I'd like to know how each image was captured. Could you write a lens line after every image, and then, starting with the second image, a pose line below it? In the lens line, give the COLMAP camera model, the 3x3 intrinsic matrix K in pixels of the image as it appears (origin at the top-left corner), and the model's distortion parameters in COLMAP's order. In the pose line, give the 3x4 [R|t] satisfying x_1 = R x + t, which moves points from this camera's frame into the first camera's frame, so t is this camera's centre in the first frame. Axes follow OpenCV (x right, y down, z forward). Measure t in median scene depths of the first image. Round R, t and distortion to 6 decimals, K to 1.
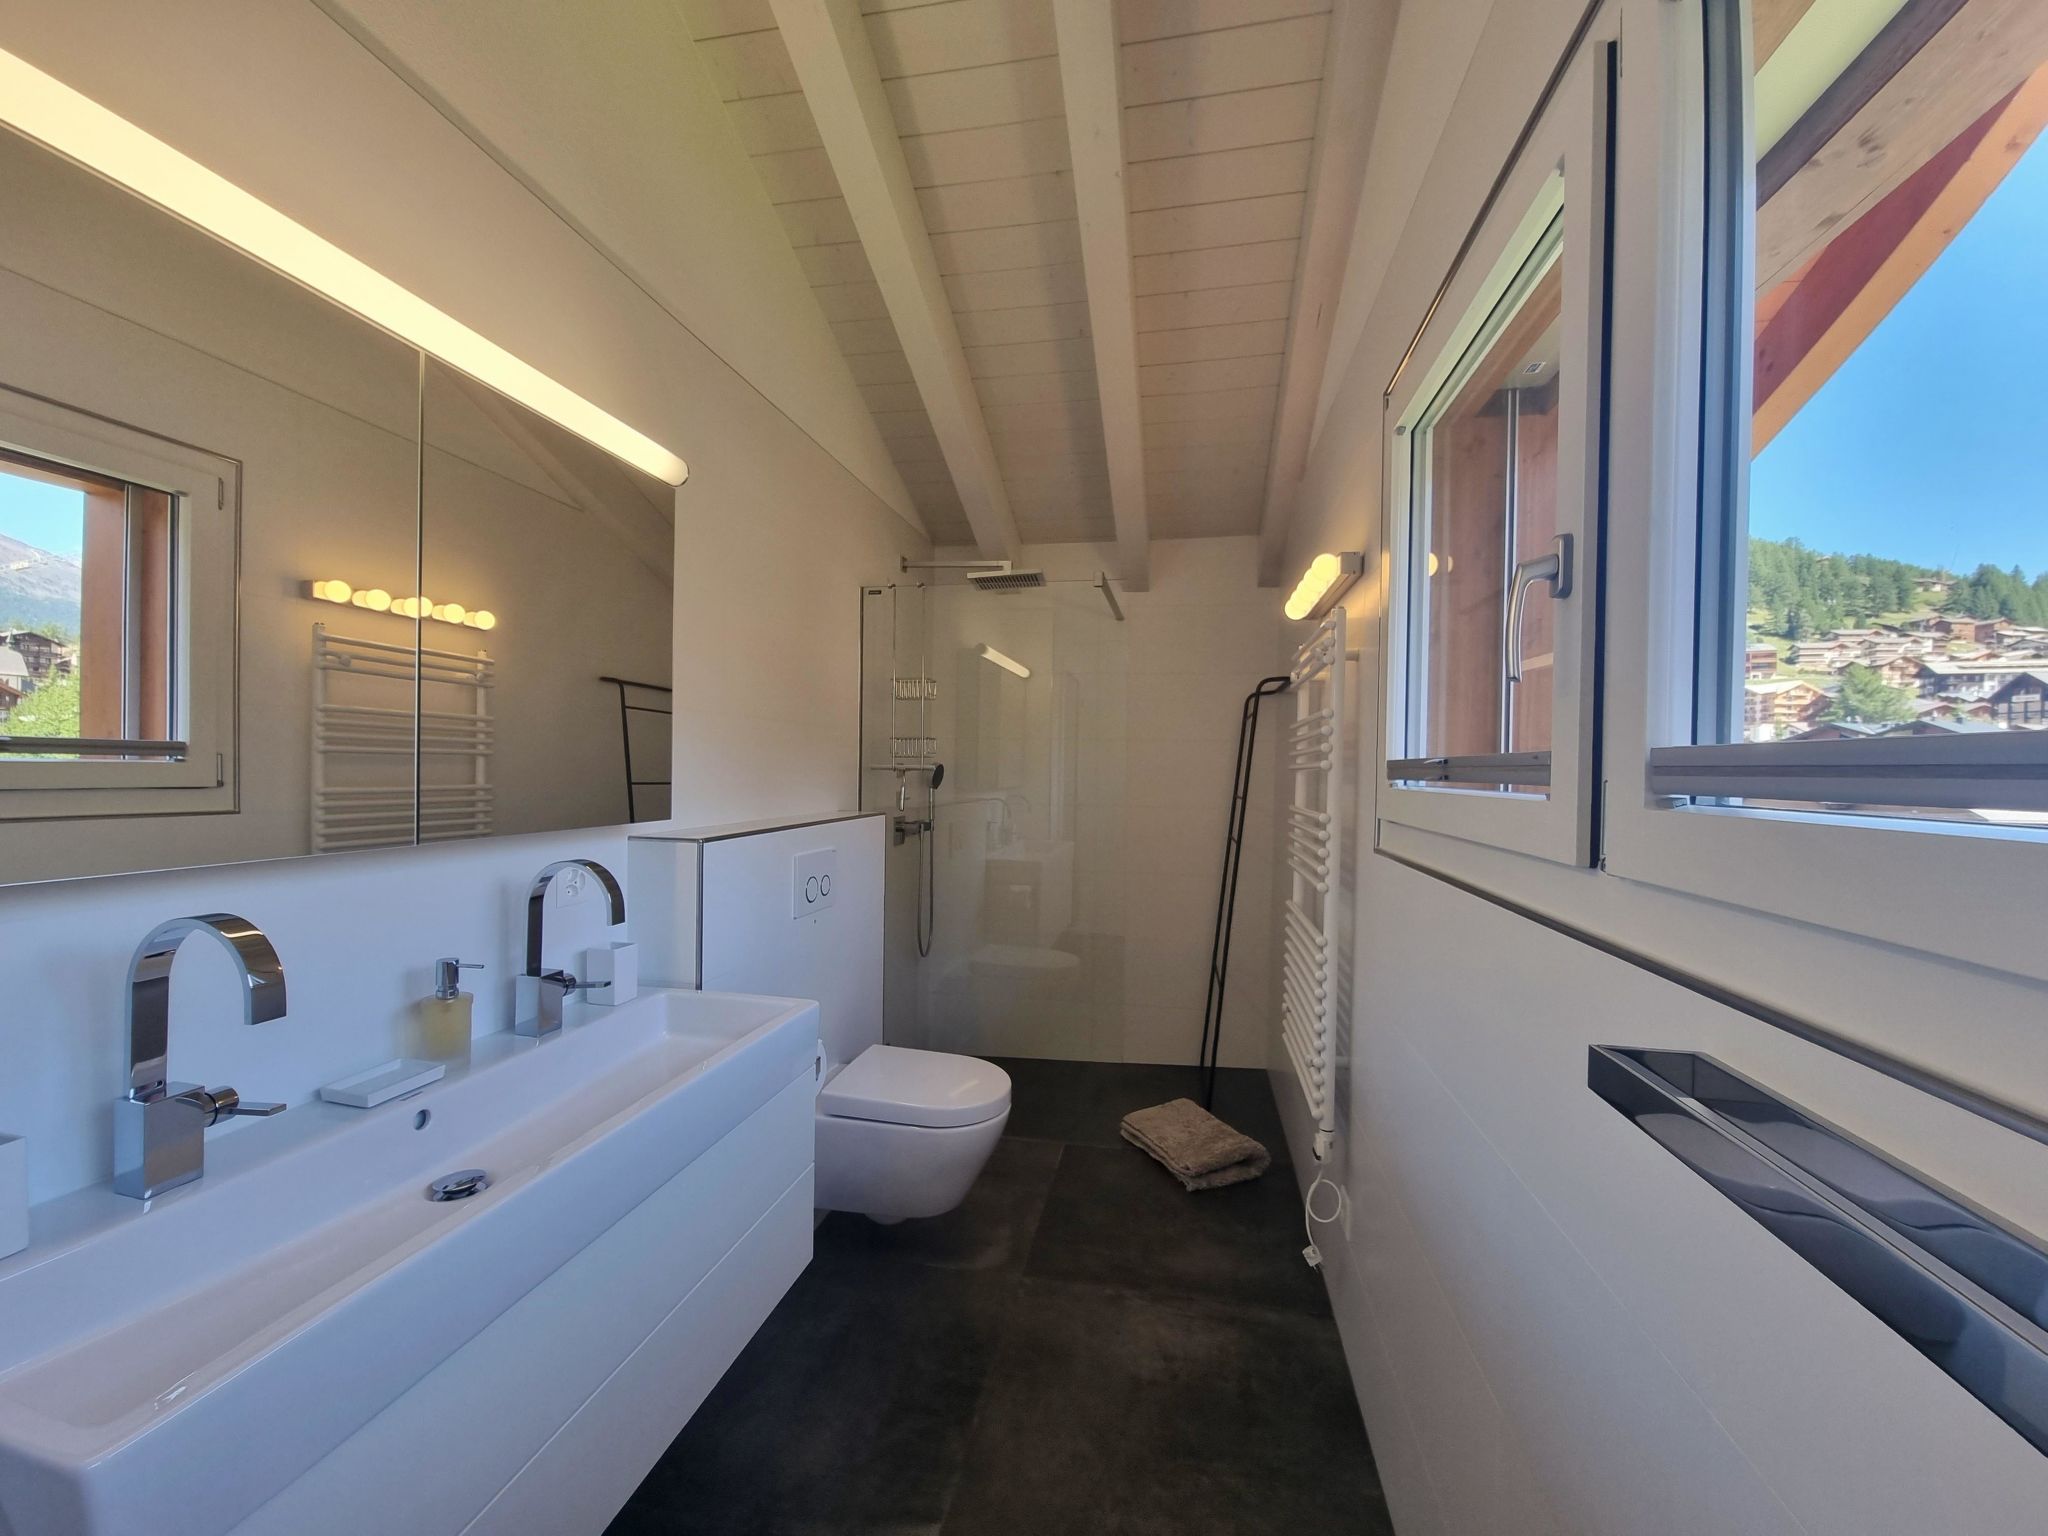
lens RADIAL K [[827.2, 0, 1024.7], [0, 827.2, 772.8], [0, 0, 1]] dist [0.001316, 0.000111]
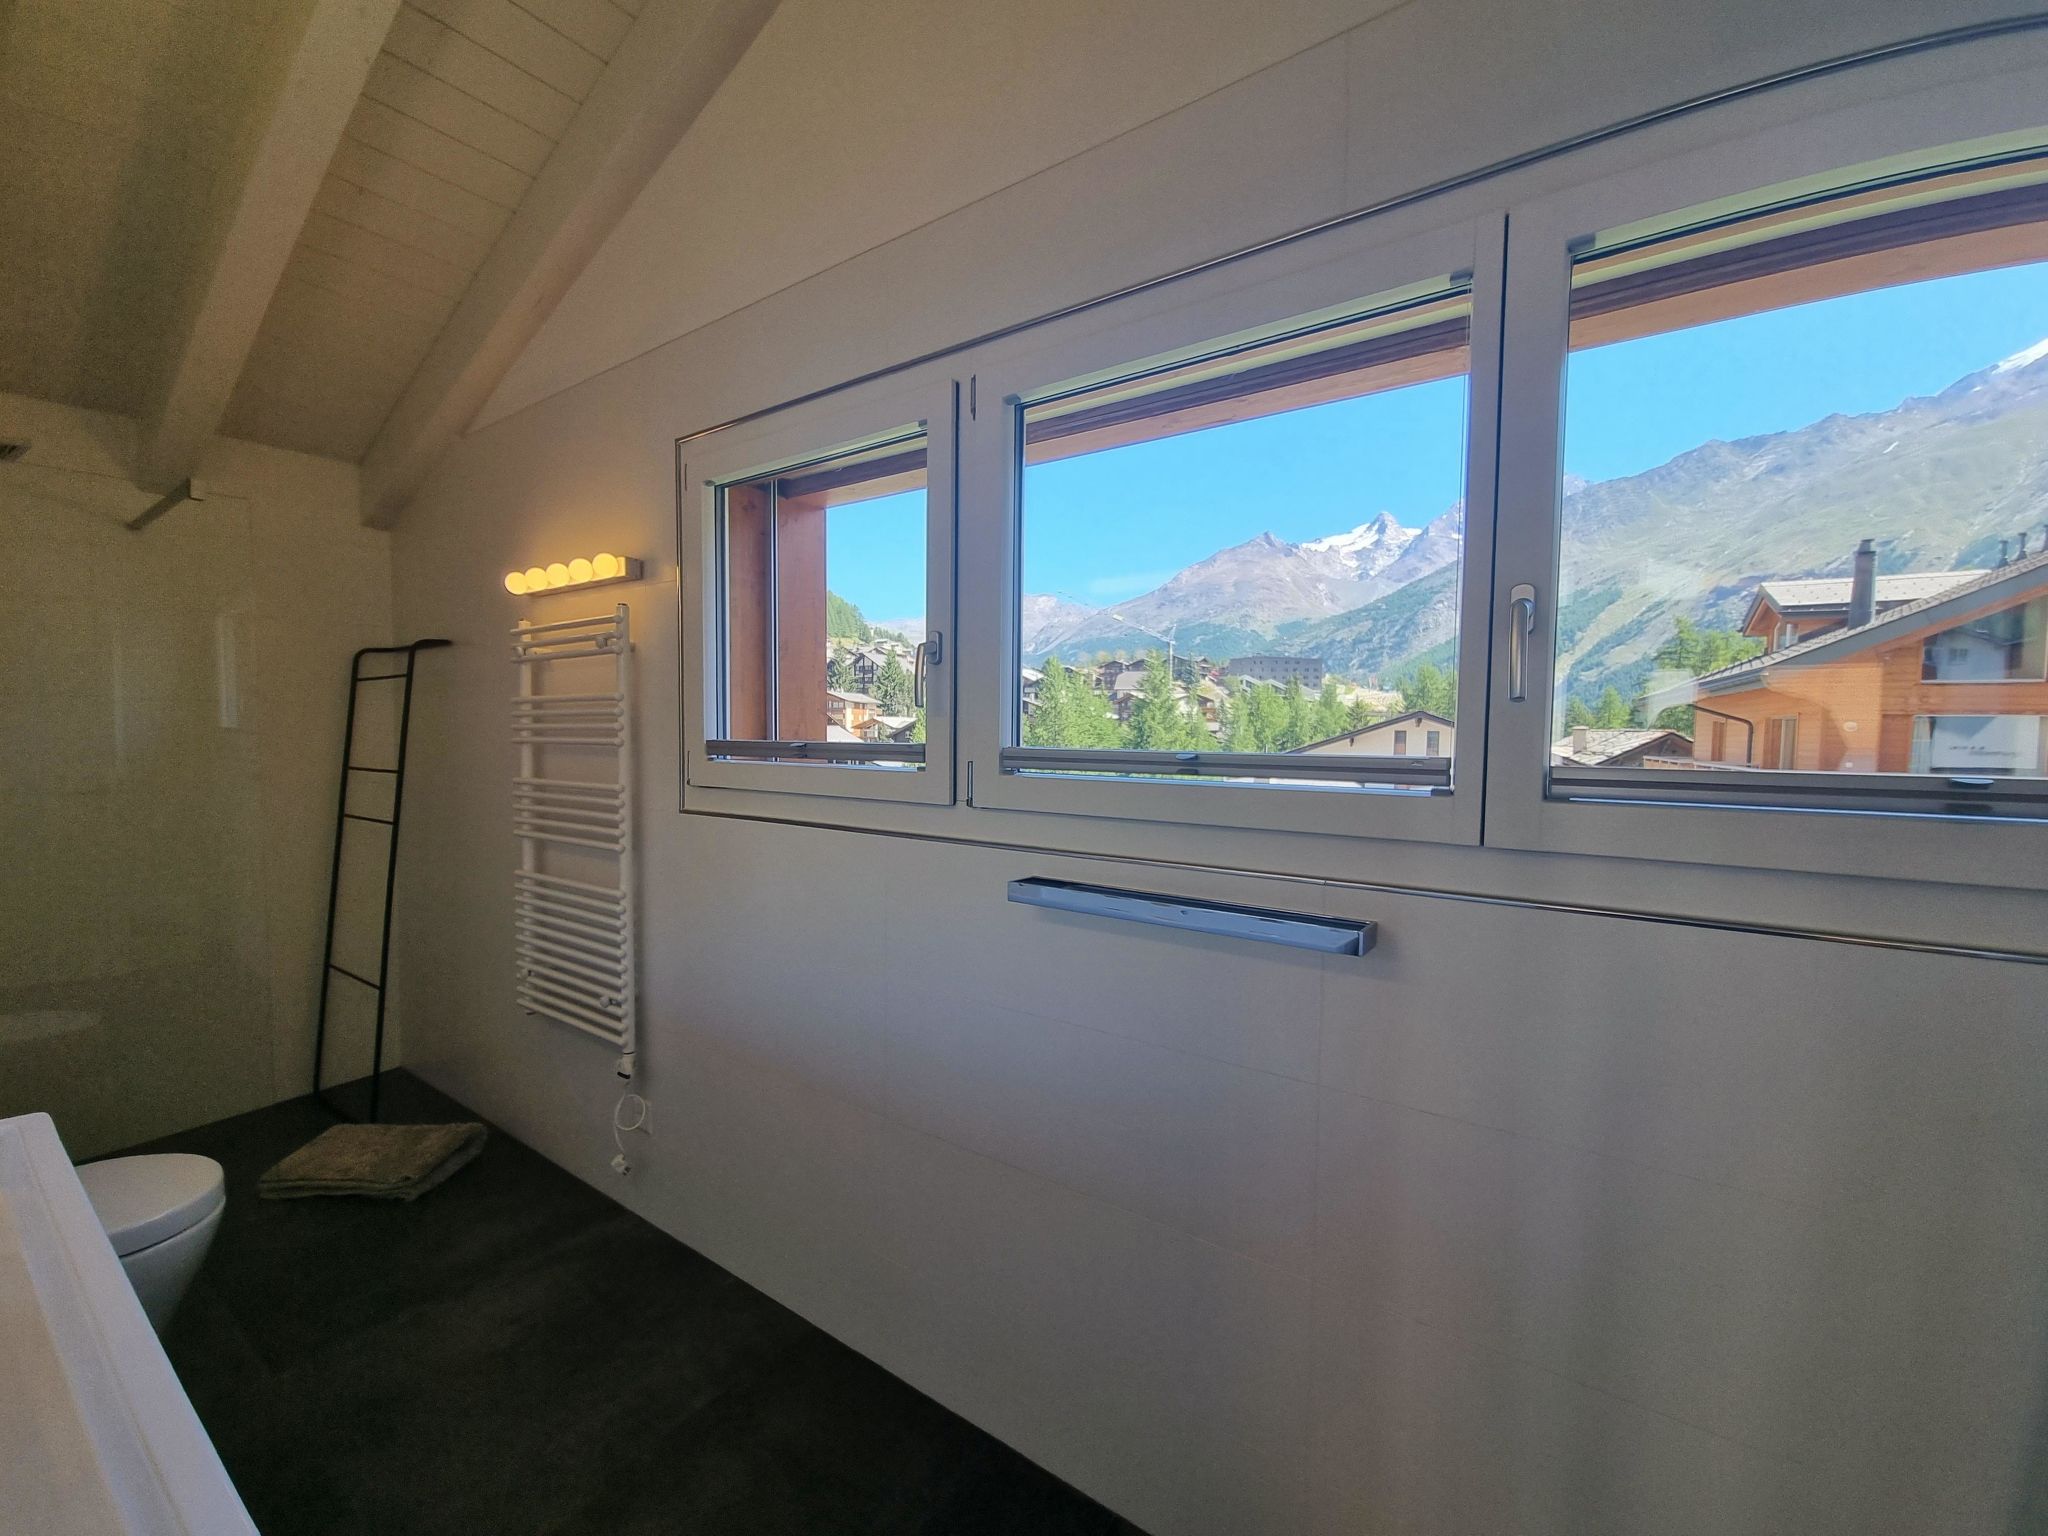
lens RADIAL K [[827.2, 0, 1024.7], [0, 827.2, 772.8], [0, 0, 1]] dist [0.001316, 0.000111]
pose [[0.414603, -0.051709, 0.908532, -0.425073], [-0.000420, 0.998373, 0.057014, -0.030616], [-0.910002, -0.024020, 0.413907, 0.010486]]
